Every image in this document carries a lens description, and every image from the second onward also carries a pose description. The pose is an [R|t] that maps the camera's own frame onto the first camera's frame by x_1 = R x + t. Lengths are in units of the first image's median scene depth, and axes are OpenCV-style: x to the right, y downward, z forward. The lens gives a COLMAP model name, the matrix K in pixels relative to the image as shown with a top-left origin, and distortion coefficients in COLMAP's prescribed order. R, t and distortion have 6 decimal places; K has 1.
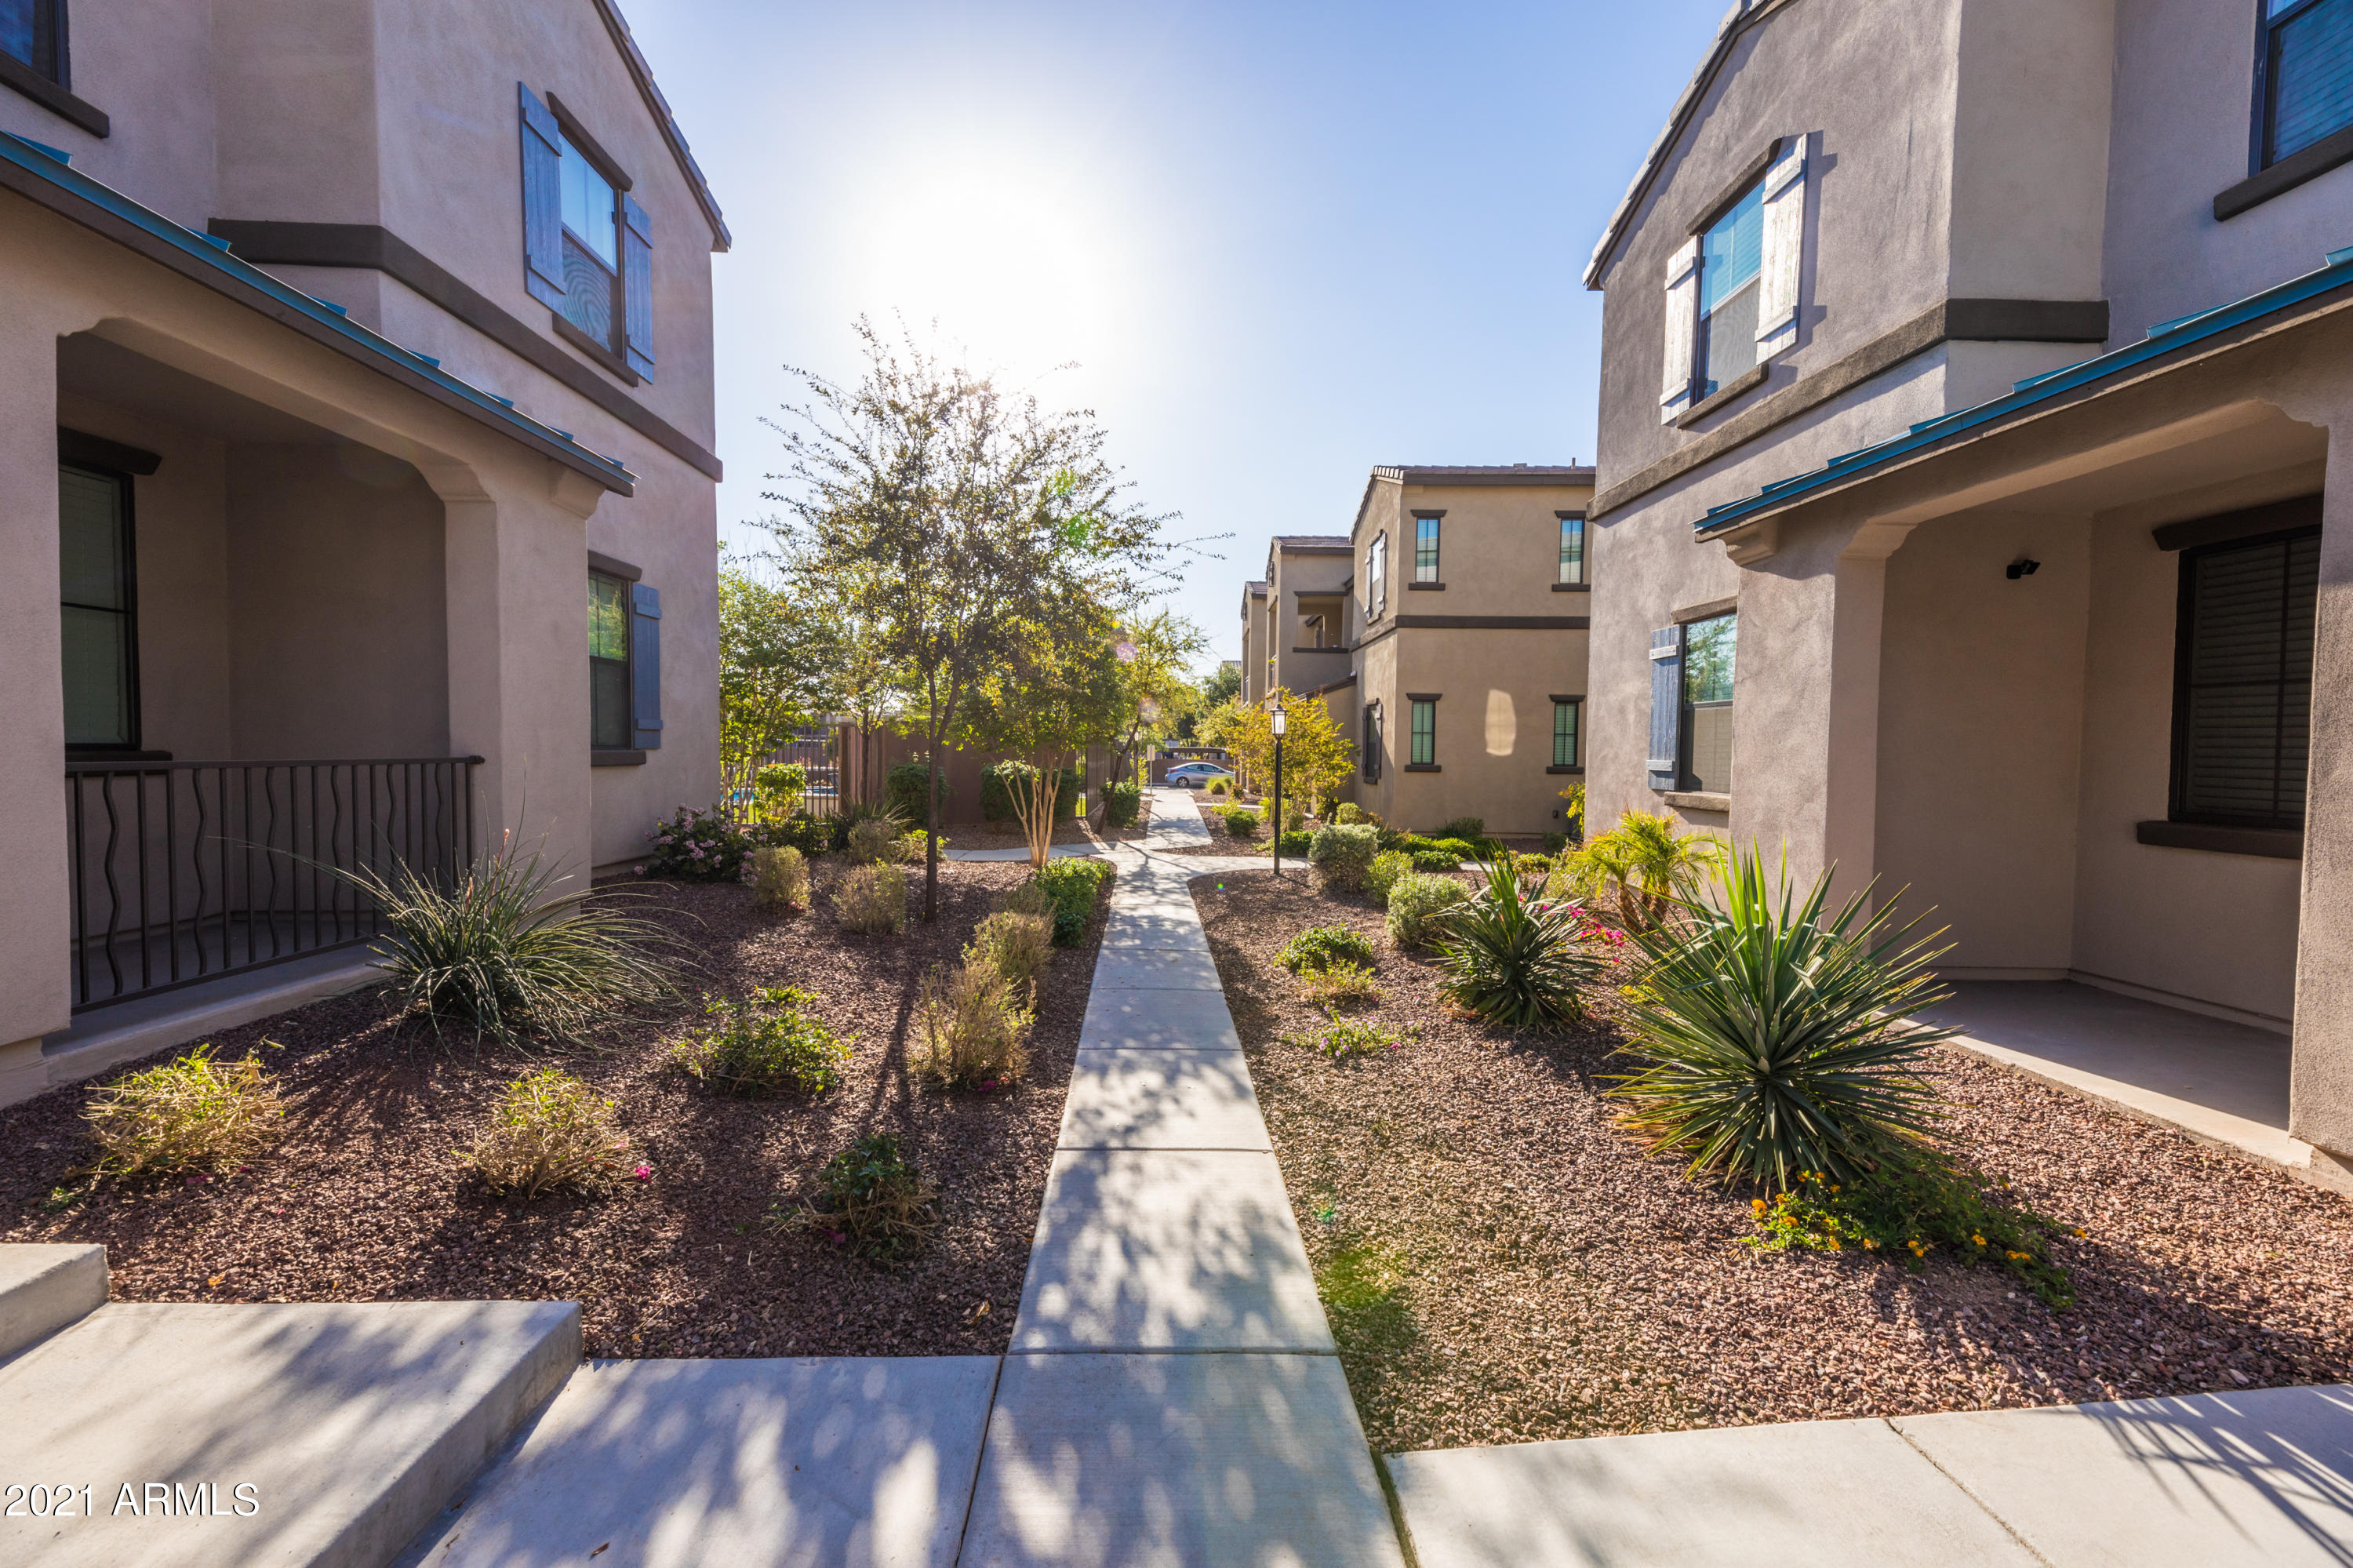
lens RADIAL K [[948.0, 0, 1186.4], [0, 948.0, 781.9], [0, 0, 1]] dist [0.041278, -0.018999]
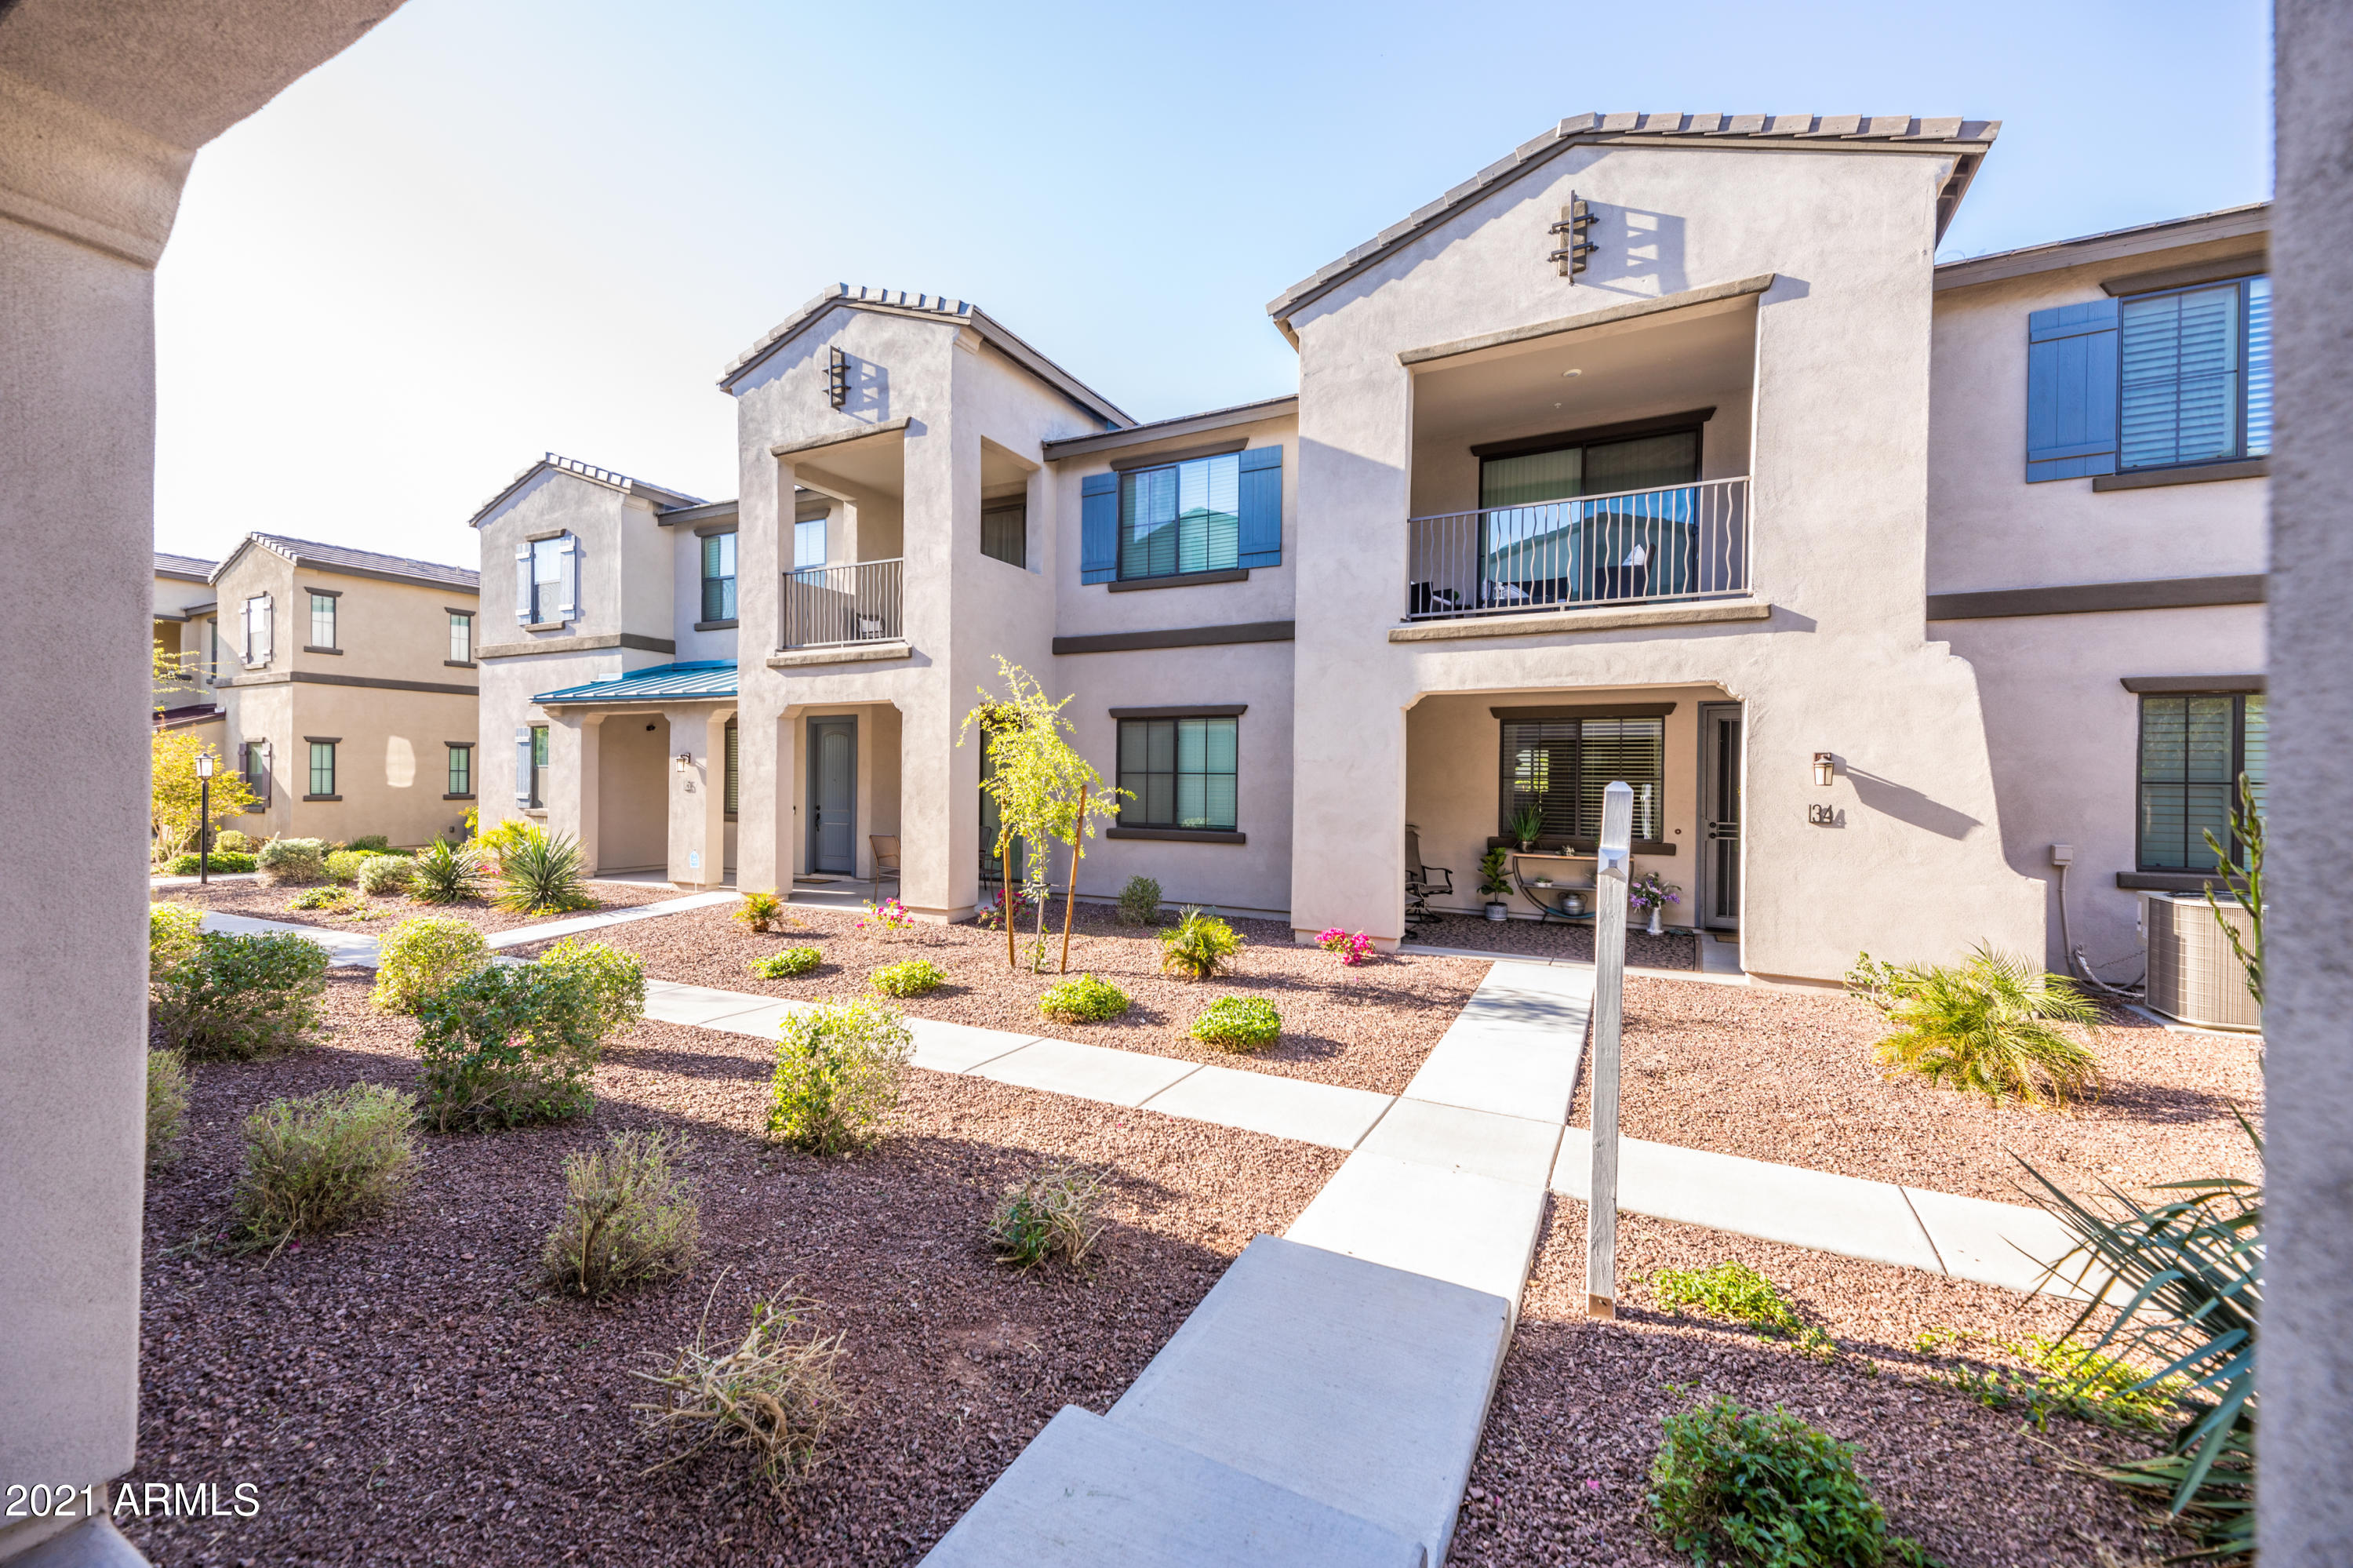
lens RADIAL K [[948.0, 0, 1186.4], [0, 948.0, 781.9], [0, 0, 1]] dist [0.041278, -0.018999]
pose [[0.511560, -0.011972, 0.859164, -0.421398], [0.027579, 0.999617, -0.002492, -0.002560], [-0.858805, 0.024969, 0.511694, -0.985849]]
